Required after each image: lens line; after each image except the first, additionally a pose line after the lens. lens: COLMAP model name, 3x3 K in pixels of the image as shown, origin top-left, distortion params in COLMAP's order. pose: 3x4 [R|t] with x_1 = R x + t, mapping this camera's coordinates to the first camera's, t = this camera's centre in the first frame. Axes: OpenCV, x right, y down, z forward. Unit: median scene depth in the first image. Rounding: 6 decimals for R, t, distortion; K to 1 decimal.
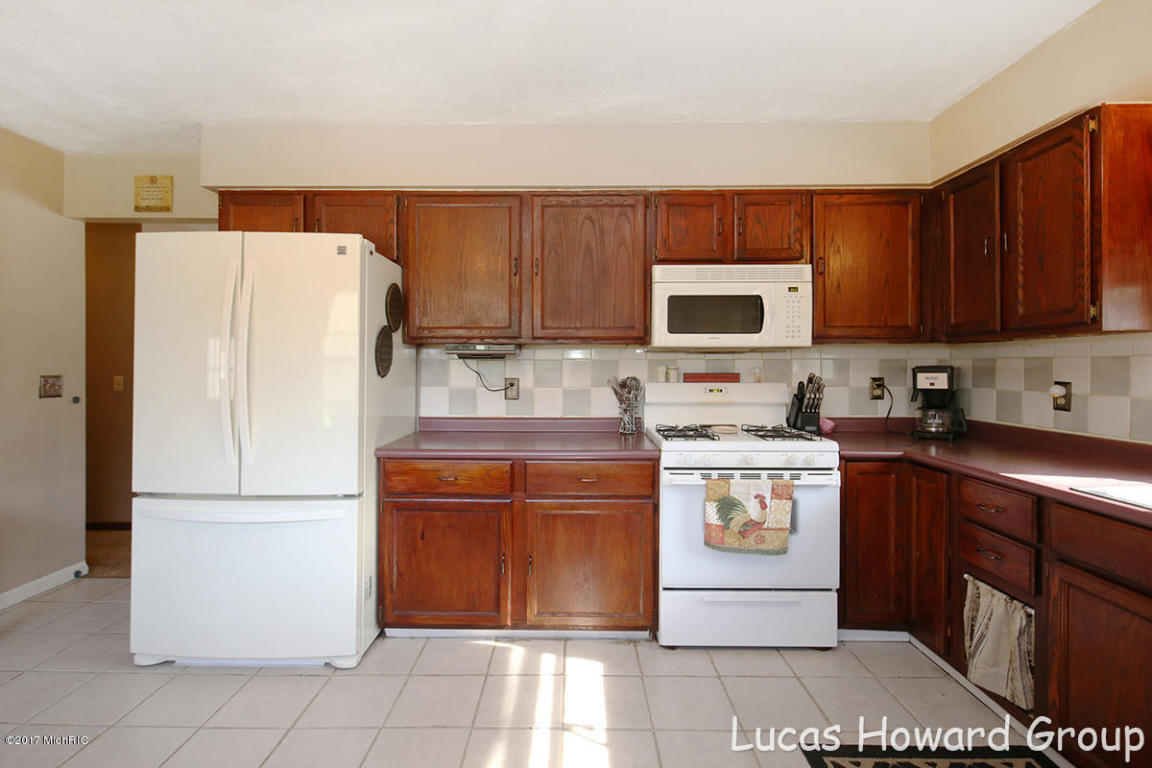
lens RADIAL K [[536.6, 0, 566.9], [0, 536.6, 358.1], [0, 0, 1]] dist [0.013299, -0.002338]
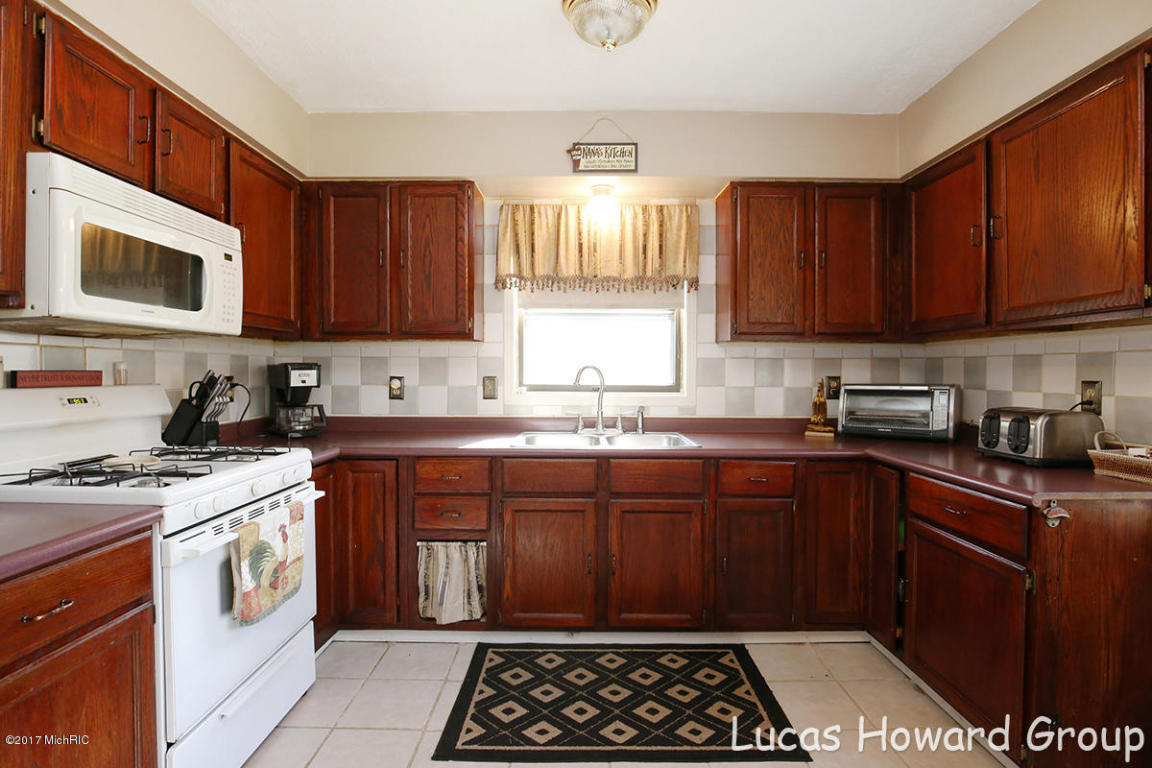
lens RADIAL K [[570.0, 0, 574.6], [0, 570.0, 379.1], [0, 0, 1]] dist [-0.011923, -0.000085]
pose [[0.001331, -0.012760, 0.999918, -0.411505], [-0.016279, 0.999786, 0.012780, 0.025709], [-0.999867, -0.016294, 0.001123, 0.578051]]
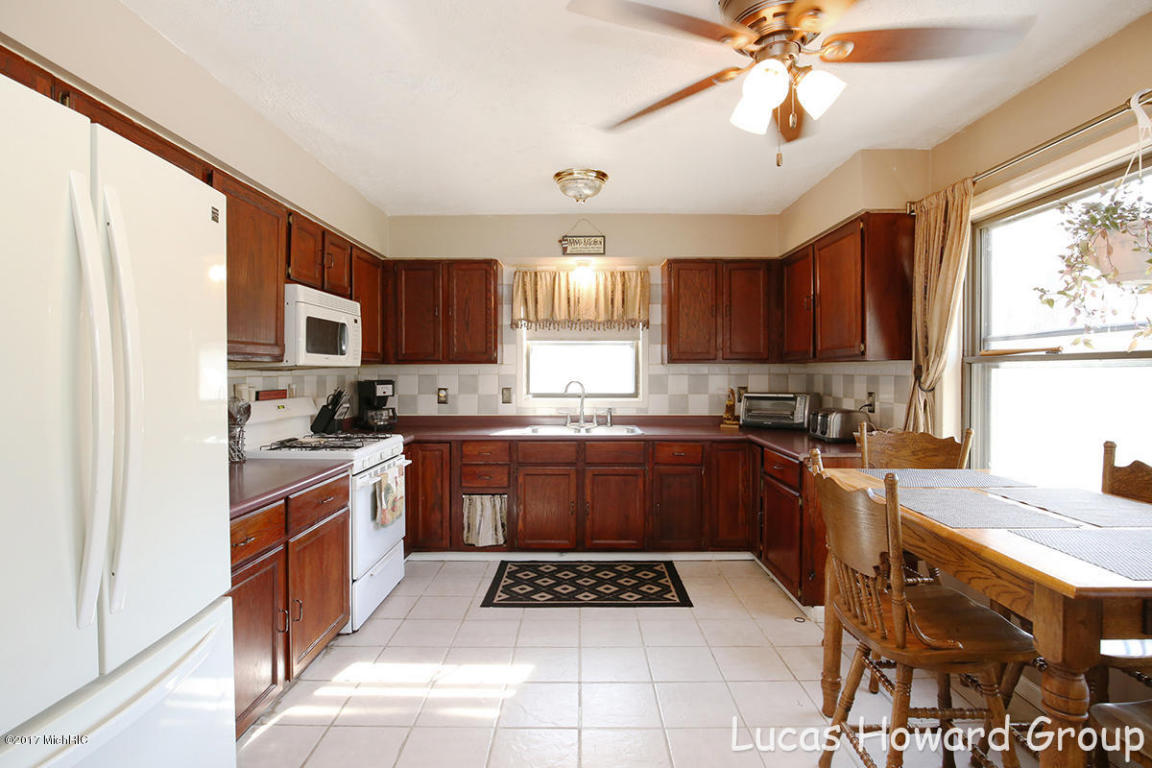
lens RADIAL K [[570.0, 0, 591.9], [0, 570.0, 362.5], [0, 0, 1]] dist [-0.011923, -0.000085]
pose [[-0.023845, 0.015208, 0.999600, -1.031234], [-0.013617, 0.999787, -0.015535, -0.020141], [-0.999623, -0.013982, -0.023633, 0.535327]]
